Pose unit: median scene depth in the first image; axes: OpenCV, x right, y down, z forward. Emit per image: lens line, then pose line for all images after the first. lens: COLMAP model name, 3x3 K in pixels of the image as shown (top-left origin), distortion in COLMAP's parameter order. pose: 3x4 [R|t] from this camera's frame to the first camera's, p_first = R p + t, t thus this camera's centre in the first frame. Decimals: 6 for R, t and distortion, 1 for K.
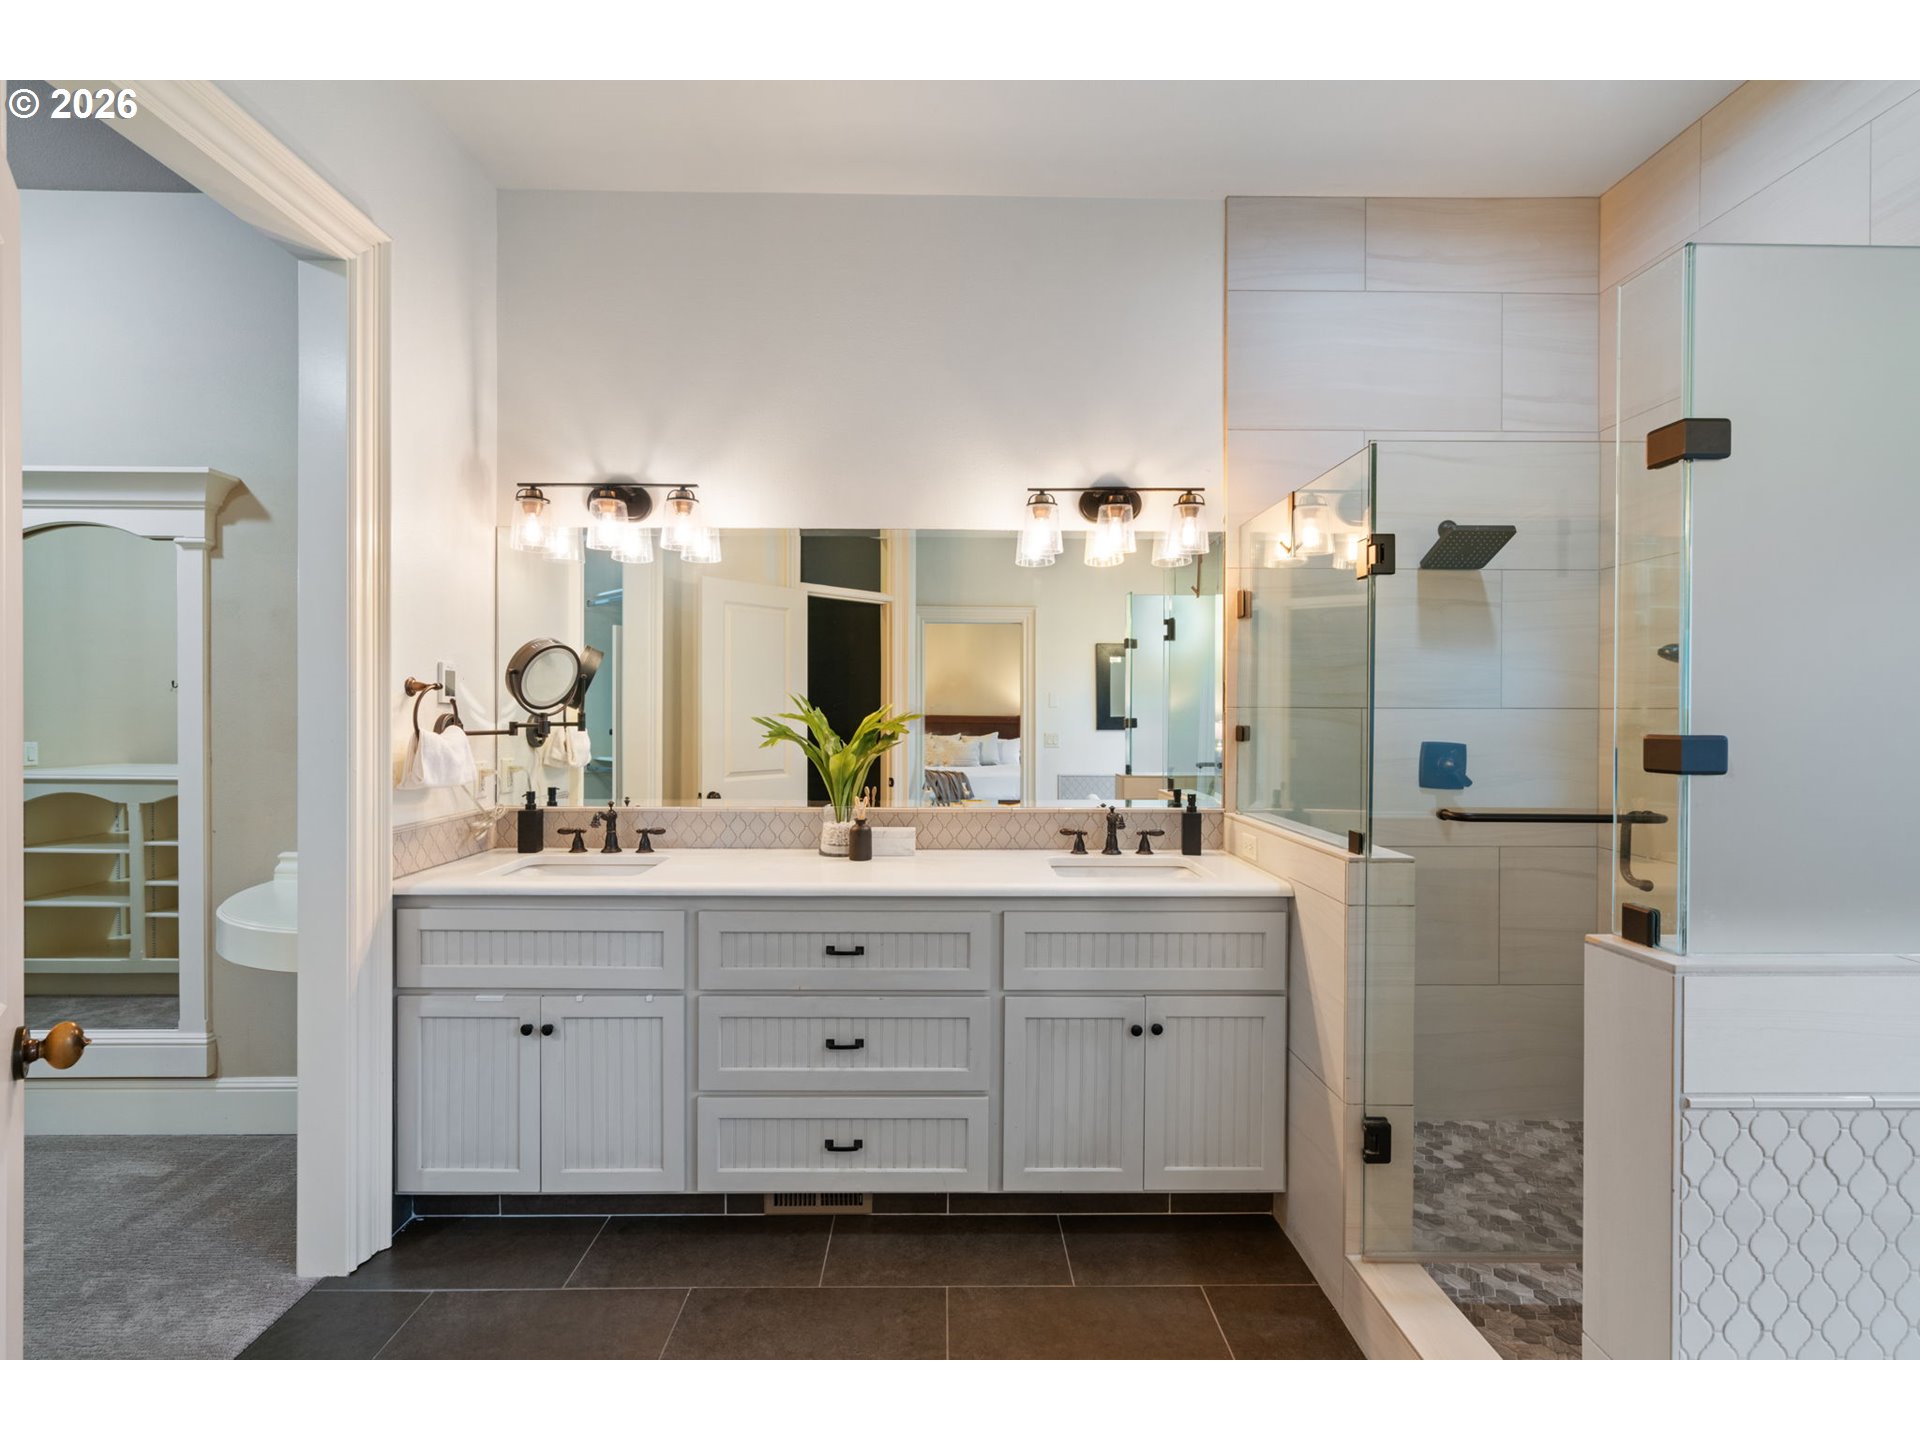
lens RADIAL K [[857.9, 0, 952.2], [0, 857.9, 718.5], [0, 0, 1]] dist [-0.012773, 0.000506]
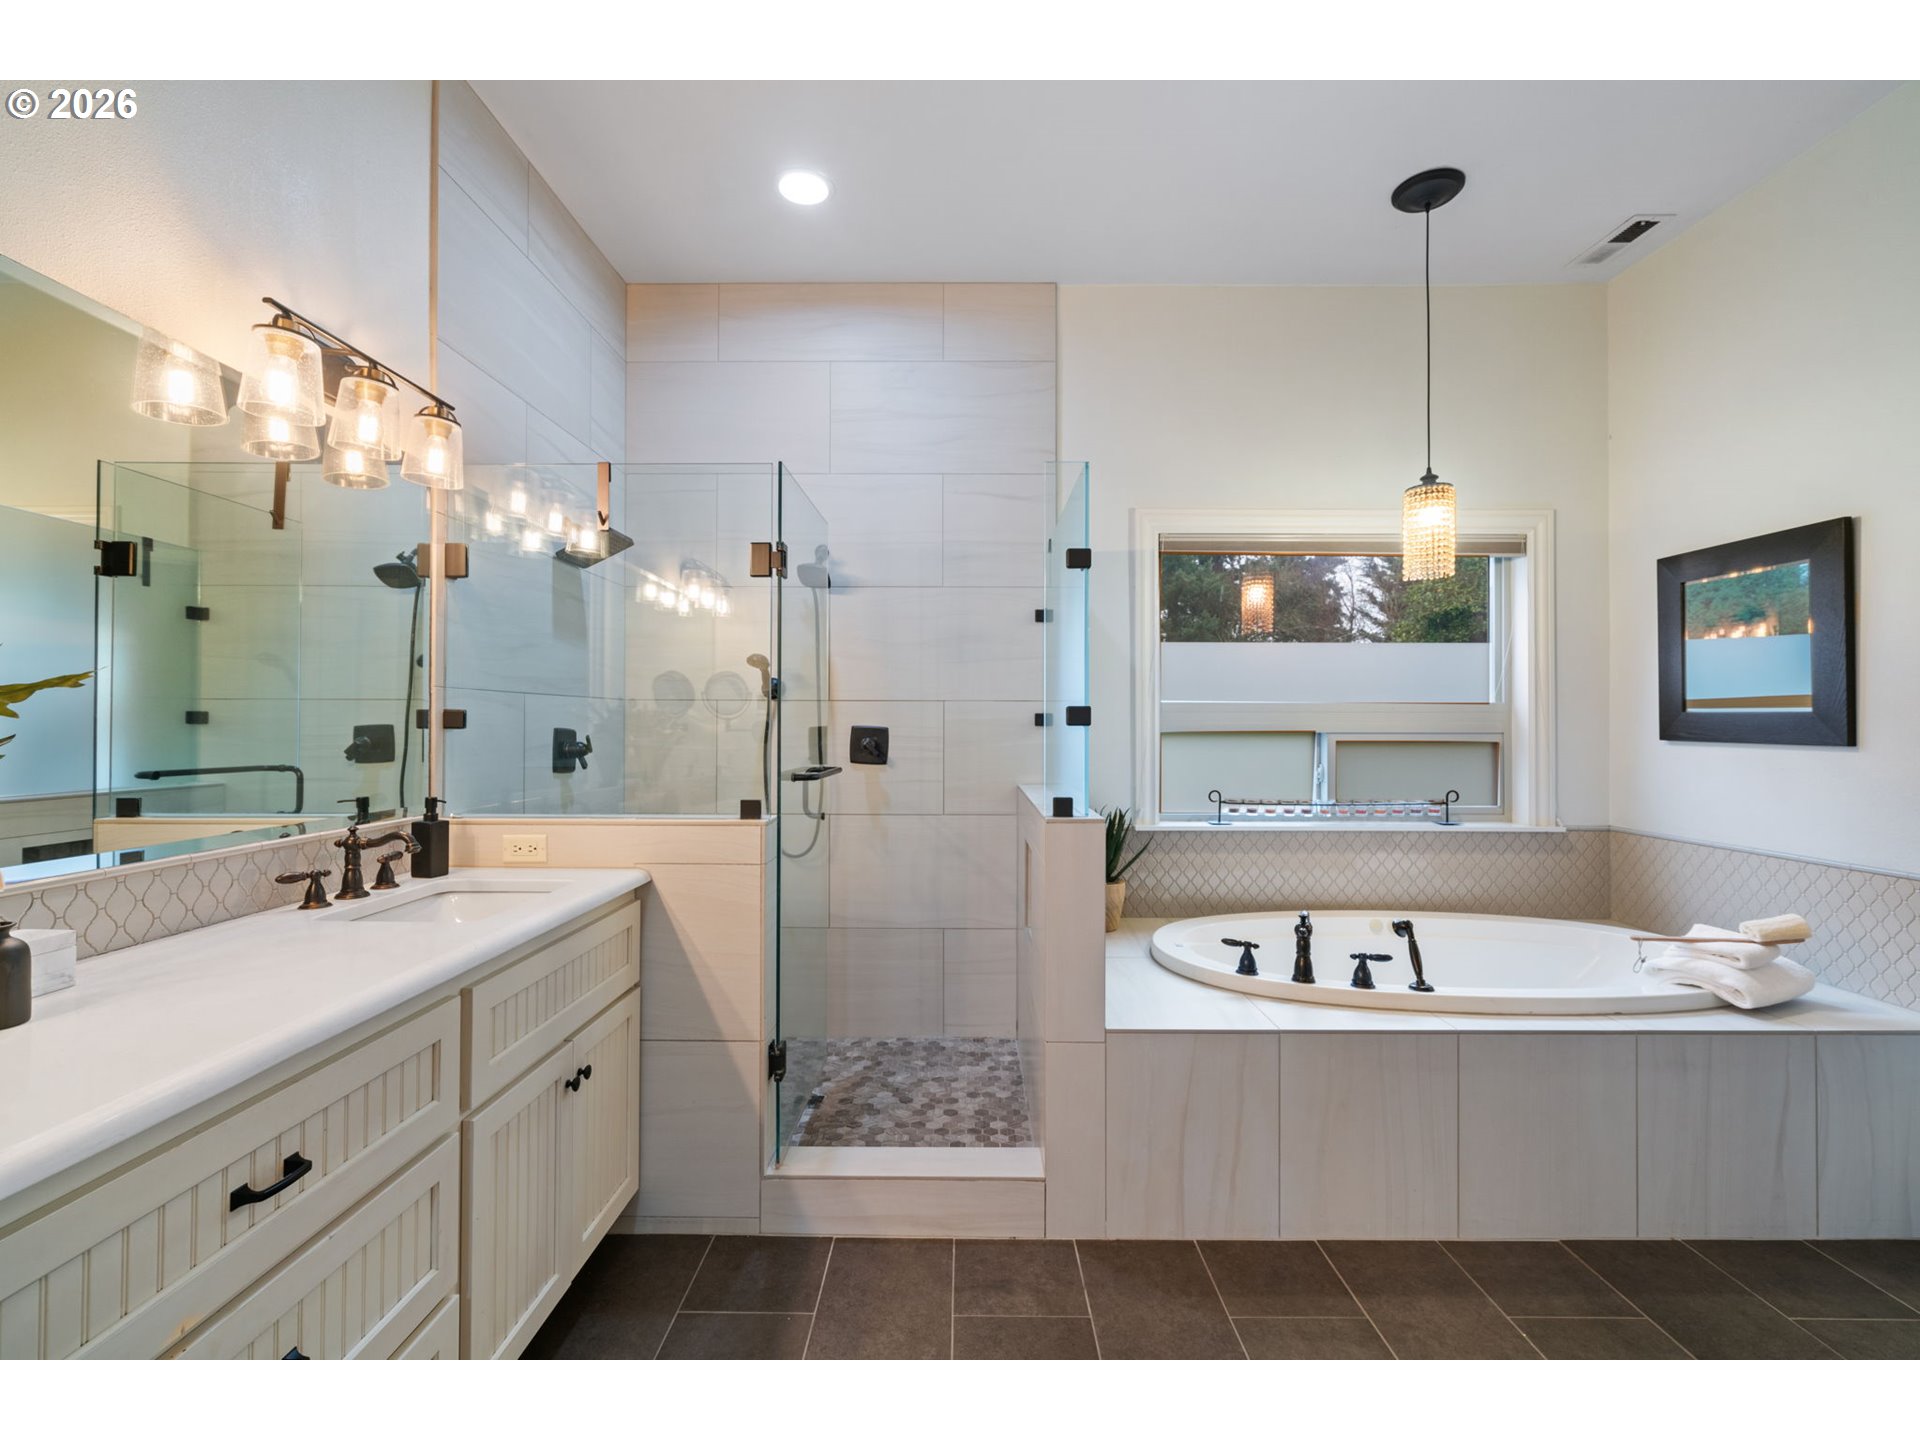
lens RADIAL K [[857.9, 0, 952.2], [0, 857.9, 718.5], [0, 0, 1]] dist [-0.012773, 0.000506]
pose [[0.026396, 0.002923, 0.999647, -0.473949], [0.005075, 0.999982, -0.003058, 0.022996], [-0.999639, 0.005154, 0.026381, 0.518020]]
